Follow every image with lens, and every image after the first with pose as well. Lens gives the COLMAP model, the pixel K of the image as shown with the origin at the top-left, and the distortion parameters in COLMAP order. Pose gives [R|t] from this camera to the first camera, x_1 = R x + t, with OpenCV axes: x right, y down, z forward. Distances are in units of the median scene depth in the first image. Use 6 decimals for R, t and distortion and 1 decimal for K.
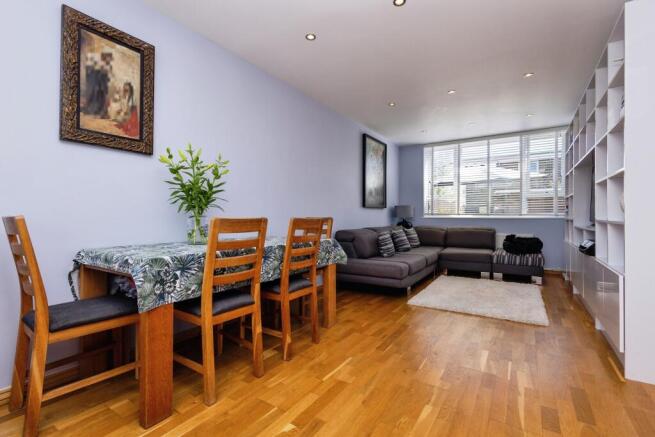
lens RADIAL K [[301.3, 0, 327.1], [0, 301.3, 213.9], [0, 0, 1]] dist [-0.000844, -0.000111]
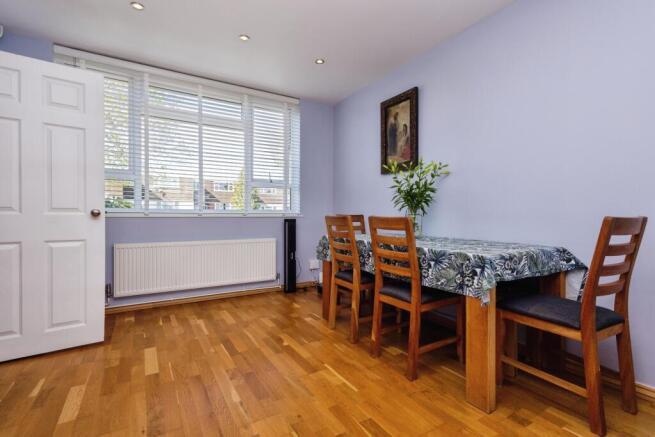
lens RADIAL K [[304.1, 0, 327.5], [0, 304.1, 218.5], [0, 0, 1]] dist [-0.000559, 0.000171]
pose [[-0.428506, 0.006729, -0.903514, 0.840172], [0.008707, 0.999957, 0.003318, 0.016578], [0.903497, -0.006445, -0.428546, 1.277197]]
